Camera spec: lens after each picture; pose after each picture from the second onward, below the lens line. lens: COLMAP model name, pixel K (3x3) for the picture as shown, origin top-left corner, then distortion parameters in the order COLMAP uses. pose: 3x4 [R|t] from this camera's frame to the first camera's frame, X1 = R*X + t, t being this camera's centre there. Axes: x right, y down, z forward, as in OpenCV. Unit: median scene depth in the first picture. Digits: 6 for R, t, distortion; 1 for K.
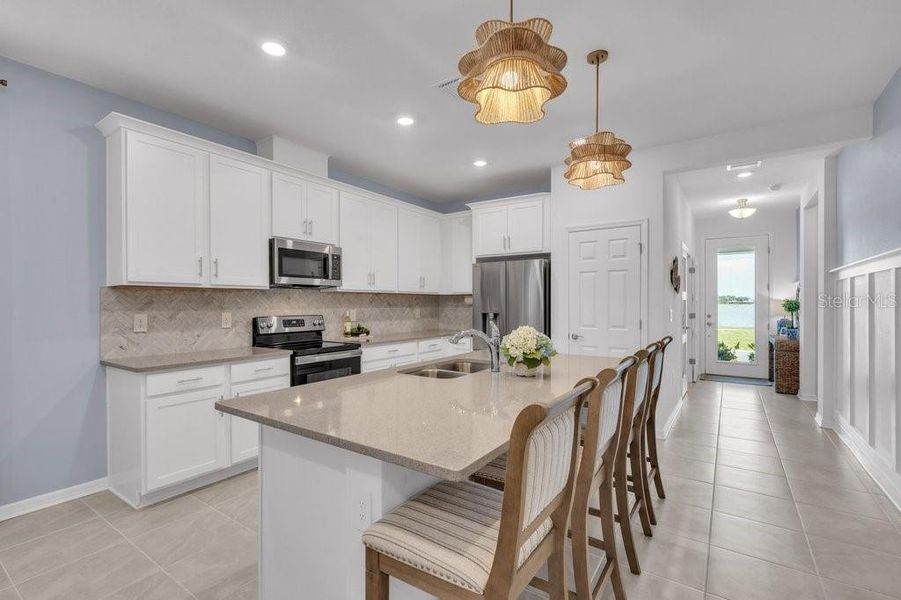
lens RADIAL K [[407.1, 0, 449.1], [0, 407.1, 303.8], [0, 0, 1]] dist [0.000969, -0.000097]
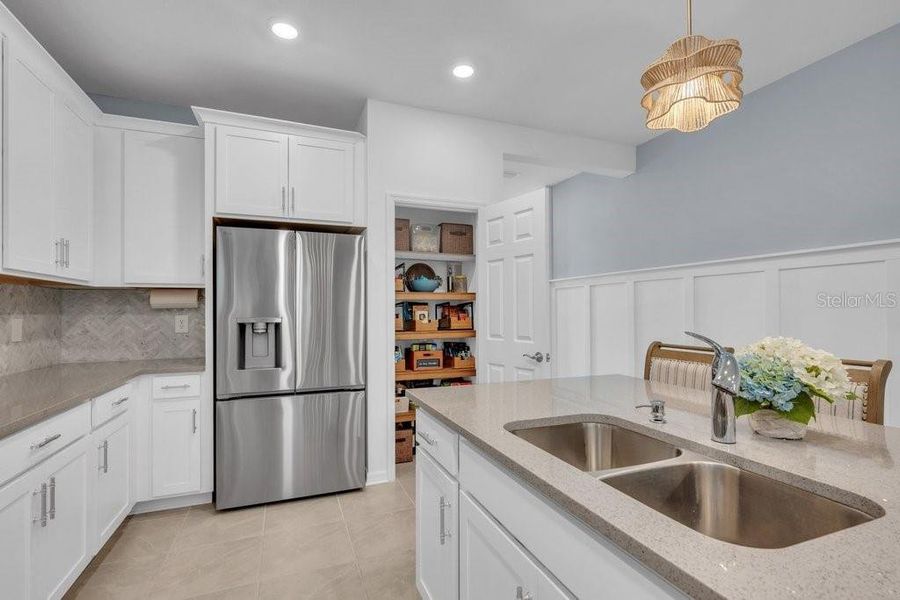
lens RADIAL K [[414.9, 0, 448.3], [0, 414.9, 307.2], [0, 0, 1]] dist [-0.001998, -0.000199]
pose [[0.555881, 0.006755, 0.831234, -0.217963], [0.005289, 0.999918, -0.011663, 0.009877], [-0.831245, 0.010880, 0.555800, 0.489515]]
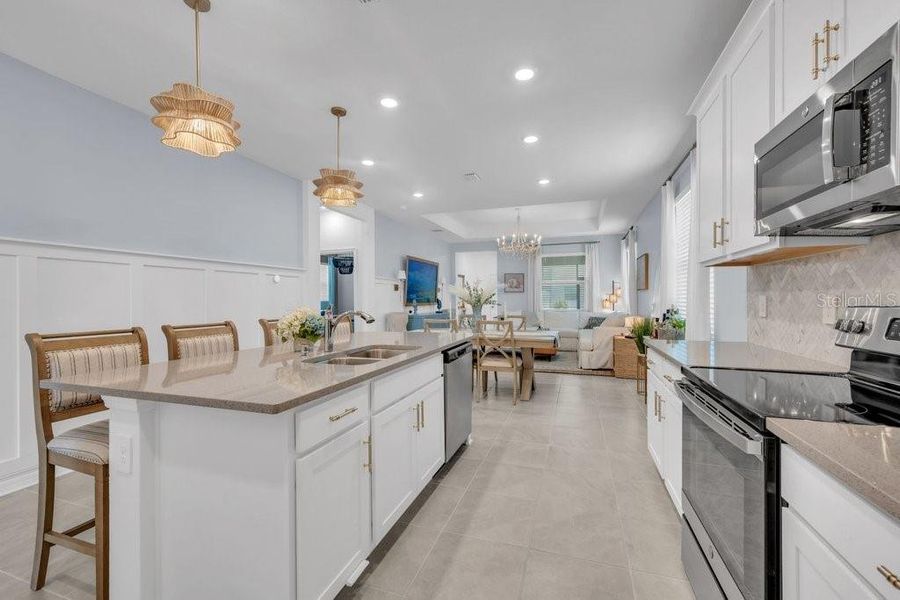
lens RADIAL K [[354.4, 0, 450.0], [0, 354.4, 300.0], [0, 0, 1]] dist [-0.000188, -0.000036]
pose [[-0.964762, 0.008561, -0.262984, 0.030977], [0.007036, 0.999953, 0.006741, 0.015074], [0.263030, 0.004653, -0.964777, 0.971031]]
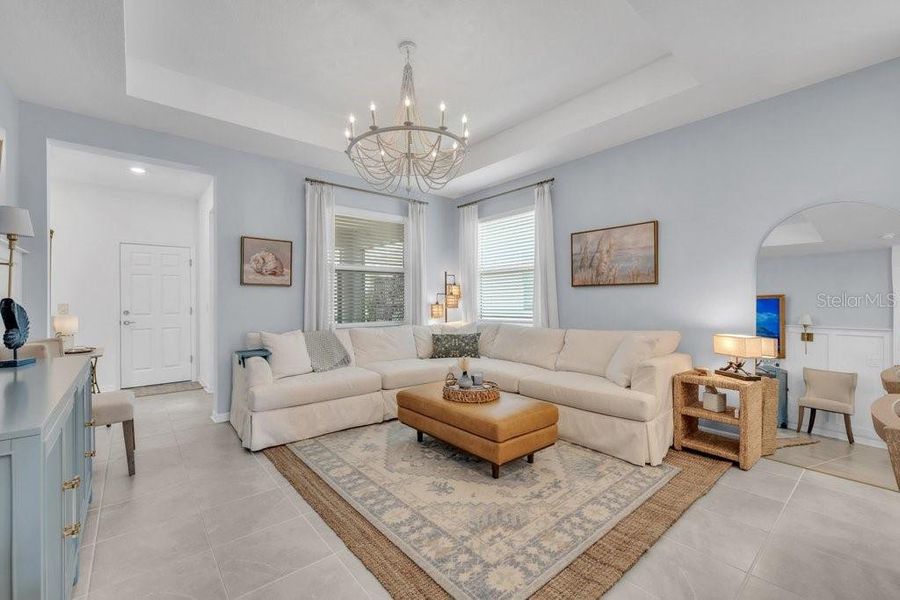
lens RADIAL K [[375.6, 0, 453.3], [0, 375.6, 297.9], [0, 0, 1]] dist [-0.000961, -0.000279]
pose [[-0.250344, -0.005215, -0.968143, -0.128154], [0.002187, 0.999980, -0.005952, 0.021893], [0.968155, -0.003607, -0.250327, -0.259420]]
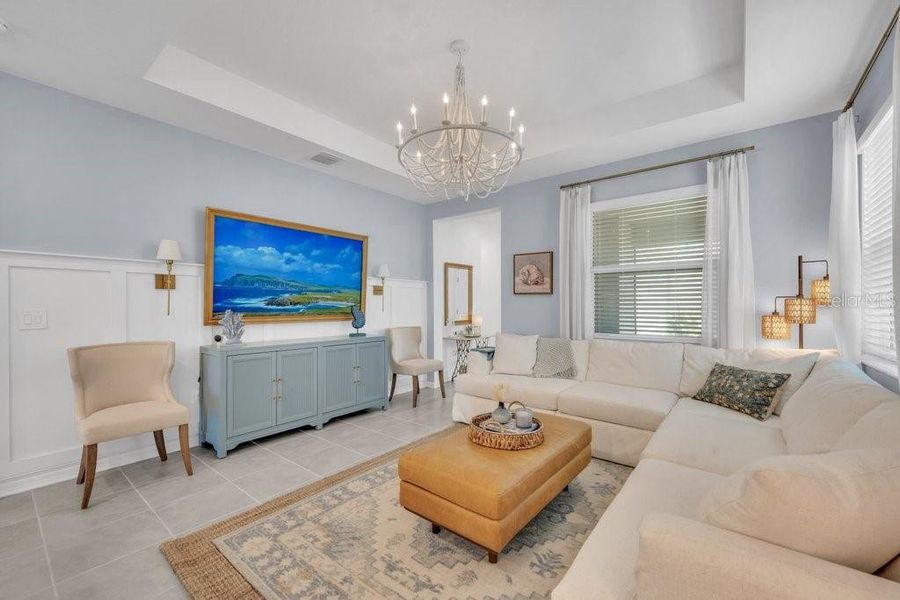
lens RADIAL K [[367.5, 0, 455.8], [0, 367.5, 302.4], [0, 0, 1]] dist [0.000135, -0.000065]
pose [[-0.998573, 0.005487, 0.053117, -0.707784], [0.005310, 0.999980, -0.003463, 0.011652], [-0.053135, -0.003176, -0.998582, 0.086819]]
